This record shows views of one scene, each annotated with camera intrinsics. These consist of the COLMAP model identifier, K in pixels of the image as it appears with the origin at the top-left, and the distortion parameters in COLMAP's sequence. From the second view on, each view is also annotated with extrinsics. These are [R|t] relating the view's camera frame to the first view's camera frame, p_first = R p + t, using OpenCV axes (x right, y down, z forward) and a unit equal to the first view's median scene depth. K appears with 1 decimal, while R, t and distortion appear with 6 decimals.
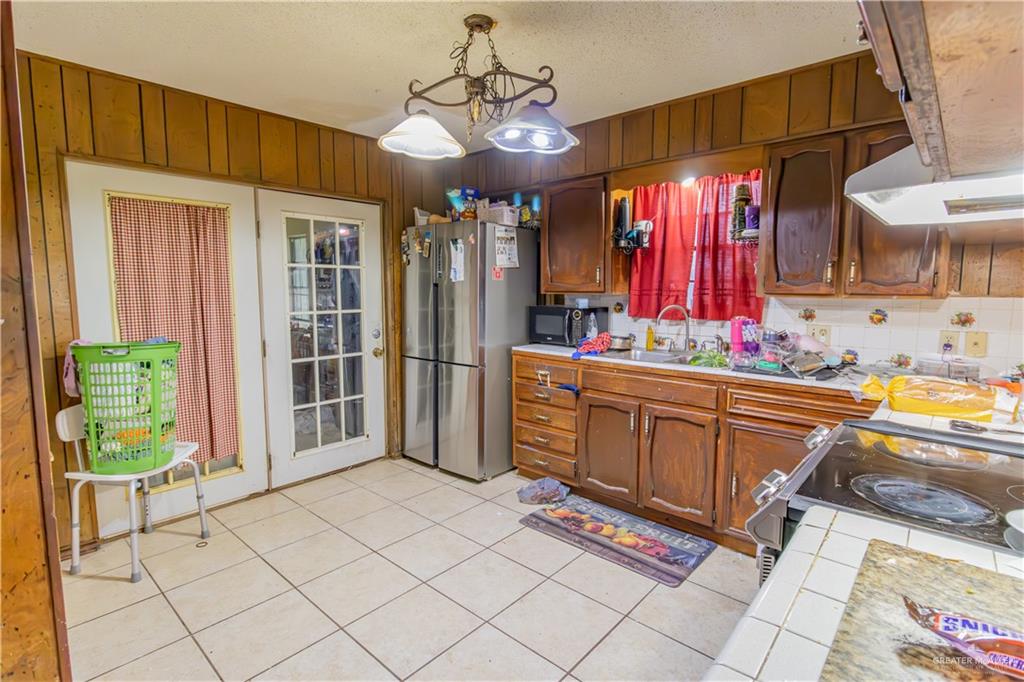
lens RADIAL K [[493.8, 0, 524.9], [0, 493.8, 337.4], [0, 0, 1]] dist [-0.013387, -0.000156]
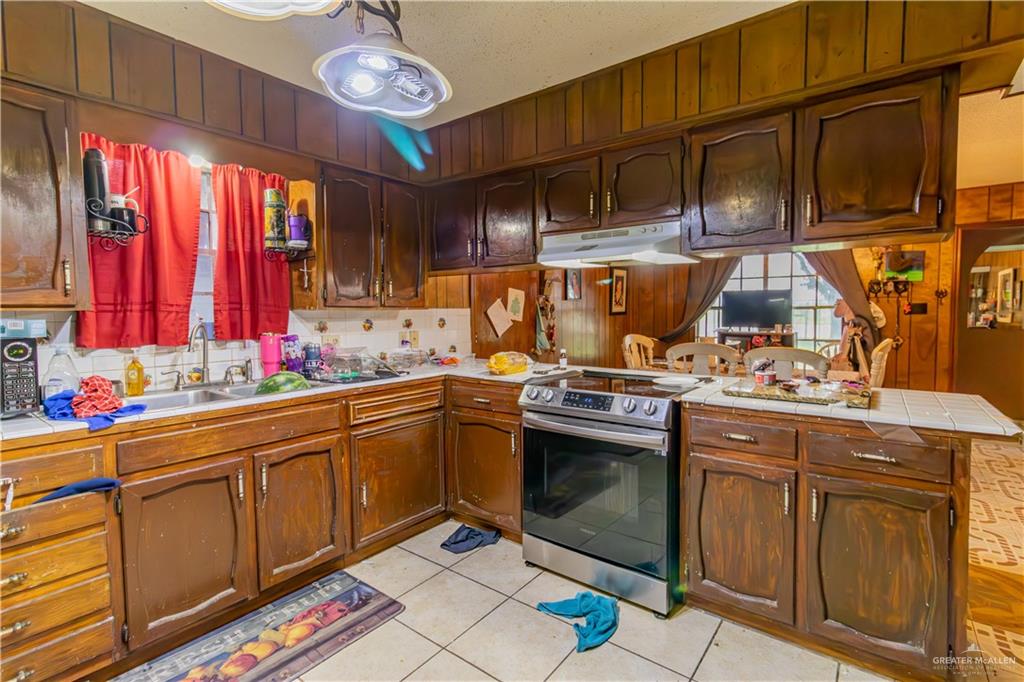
lens RADIAL K [[487.4, 0, 518.7], [0, 487.4, 336.3], [0, 0, 1]] dist [0.005135, 0.000546]
pose [[-0.077926, -0.054567, 0.995465, -0.539330], [0.107021, 0.992273, 0.062770, -0.047915], [-0.991198, 0.111427, -0.071484, 0.669282]]
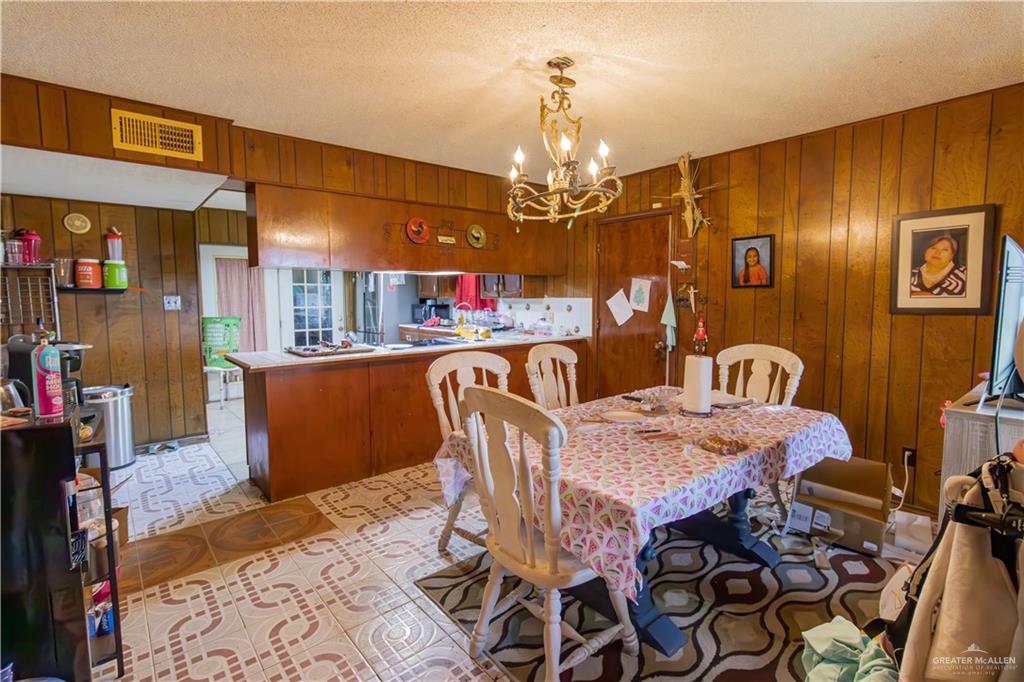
lens RADIAL K [[487.4, 0, 518.7], [0, 487.4, 336.3], [0, 0, 1]] dist [0.005135, 0.000546]
pose [[0.989966, 0.007130, -0.141124, 0.940545], [-0.009049, 0.999875, -0.012958, 0.113392], [0.141014, 0.014105, 0.989907, -1.127931]]
